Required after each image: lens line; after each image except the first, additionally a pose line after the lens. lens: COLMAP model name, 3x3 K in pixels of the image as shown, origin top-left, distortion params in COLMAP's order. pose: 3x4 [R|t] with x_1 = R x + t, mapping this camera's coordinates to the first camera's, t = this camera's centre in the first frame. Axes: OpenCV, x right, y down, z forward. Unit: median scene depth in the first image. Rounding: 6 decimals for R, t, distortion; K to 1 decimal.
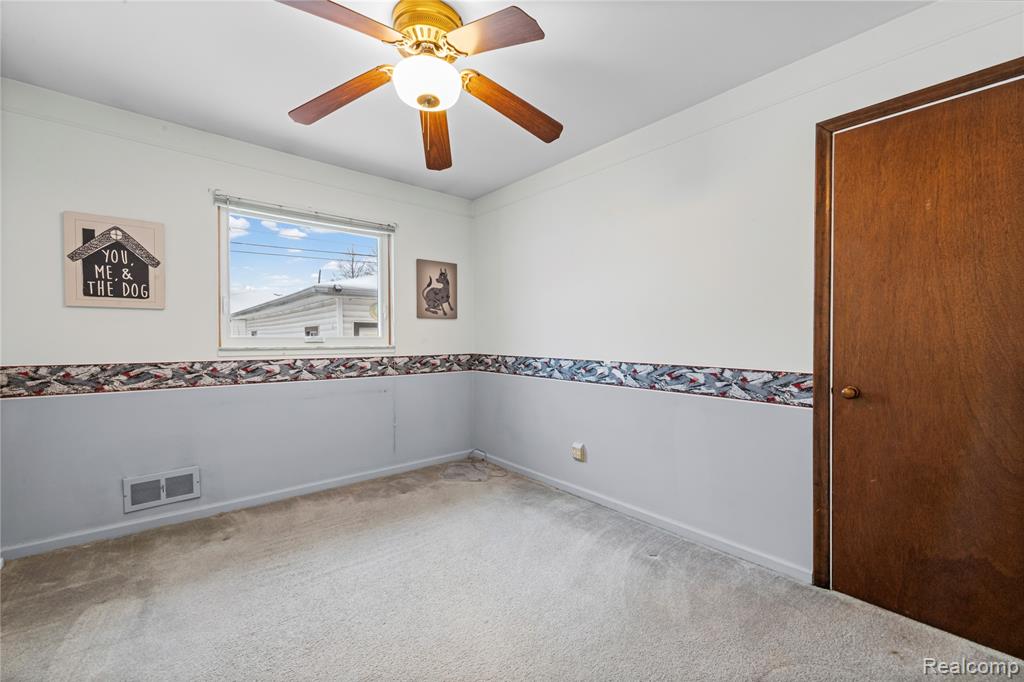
lens RADIAL K [[420.3, 0, 511.2], [0, 420.3, 340.2], [0, 0, 1]] dist [0.004657, -0.000685]
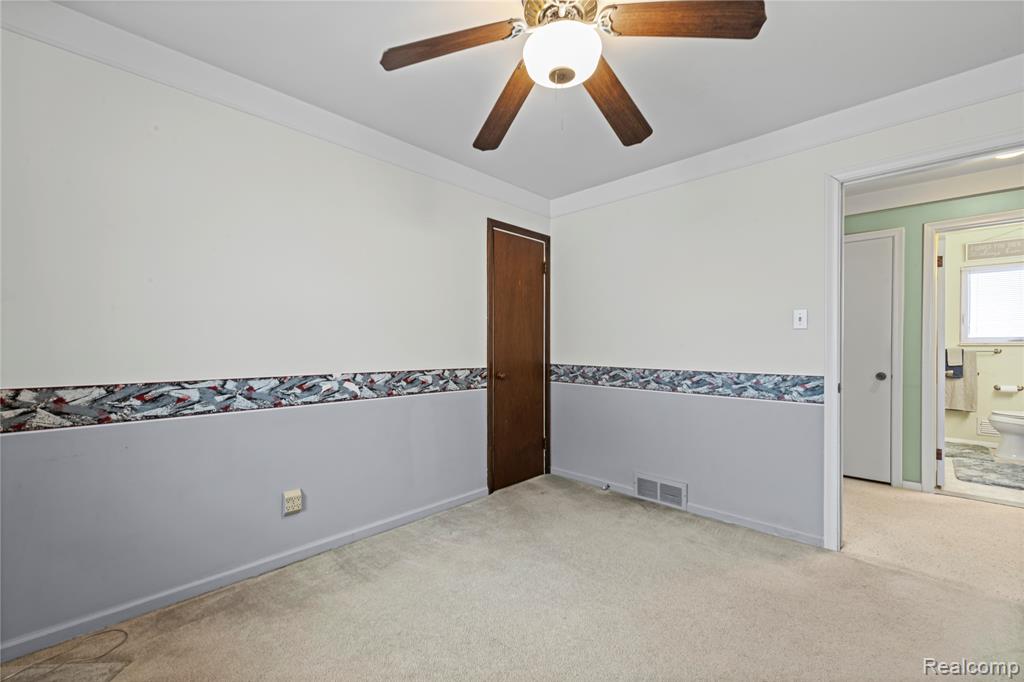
lens RADIAL K [[420.3, 0, 510.5], [0, 420.3, 345.0], [0, 0, 1]] dist [0.004657, -0.000685]
pose [[-0.106185, -0.003497, 0.994340, -0.642291], [0.001672, 0.999992, 0.003695, -0.010515], [-0.994345, 0.002055, -0.106178, 0.736894]]
